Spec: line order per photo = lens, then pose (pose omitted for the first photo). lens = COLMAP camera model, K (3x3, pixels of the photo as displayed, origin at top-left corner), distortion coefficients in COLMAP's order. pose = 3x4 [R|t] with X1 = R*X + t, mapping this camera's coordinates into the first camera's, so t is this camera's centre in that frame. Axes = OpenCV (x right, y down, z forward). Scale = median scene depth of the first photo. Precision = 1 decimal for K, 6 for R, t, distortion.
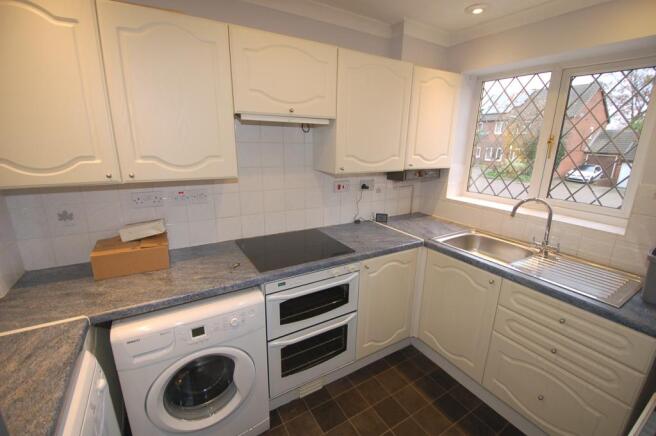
lens RADIAL K [[286.3, 0, 329.5], [0, 286.3, 220.0], [0, 0, 1]] dist [0.003732, -0.015899]
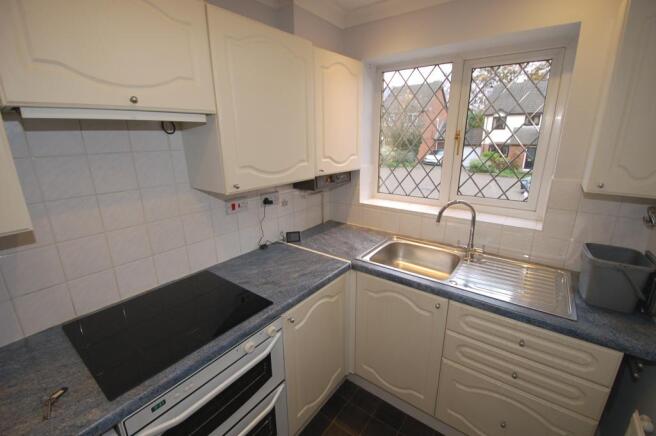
lens RADIAL K [[286.3, 0, 329.5], [0, 286.3, 220.0], [0, 0, 1]] dist [0.003732, -0.015899]
pose [[0.926846, -0.129880, 0.352261, -0.001164], [0.123081, 0.991519, 0.041736, -0.087366], [-0.354694, 0.004674, 0.934971, 0.240746]]
